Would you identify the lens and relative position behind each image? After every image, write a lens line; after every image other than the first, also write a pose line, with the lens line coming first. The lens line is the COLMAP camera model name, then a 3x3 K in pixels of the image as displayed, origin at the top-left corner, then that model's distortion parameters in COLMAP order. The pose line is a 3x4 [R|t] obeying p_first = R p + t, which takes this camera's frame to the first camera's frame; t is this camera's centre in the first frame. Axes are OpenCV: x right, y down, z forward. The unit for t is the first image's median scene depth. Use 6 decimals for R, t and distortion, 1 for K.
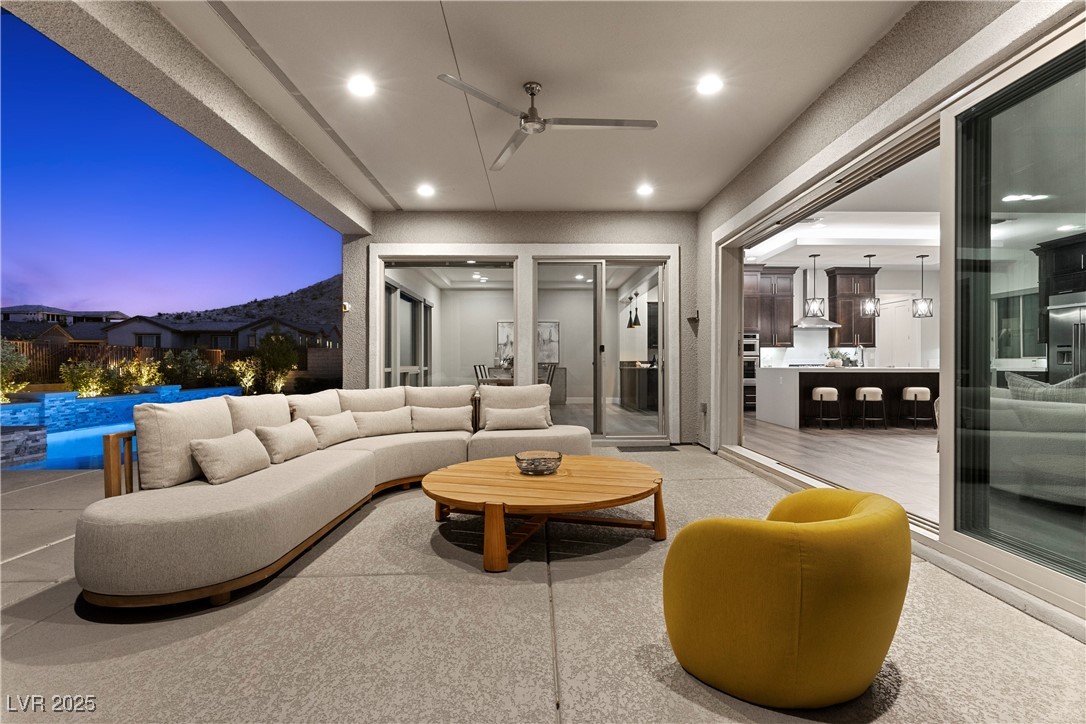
lens RADIAL K [[536.7, 0, 545.6], [0, 536.7, 361.8], [0, 0, 1]] dist [-0.000088, -0.000261]
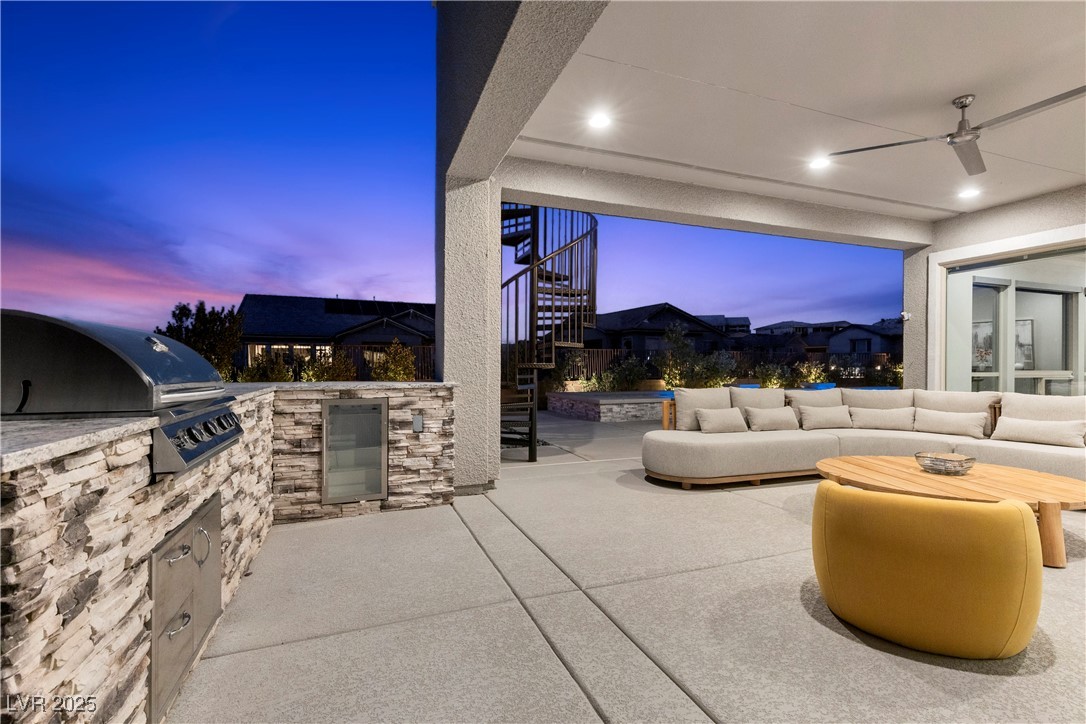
lens RADIAL K [[498.6, 0, 542.7], [0, 498.6, 364.8], [0, 0, 1]] dist [0.000405, 0.000054]
pose [[0.332483, 0.002812, -0.943105, 0.461392], [0.000561, 0.999995, 0.003179, -0.008090], [0.943109, -0.001586, 0.332479, -0.056435]]
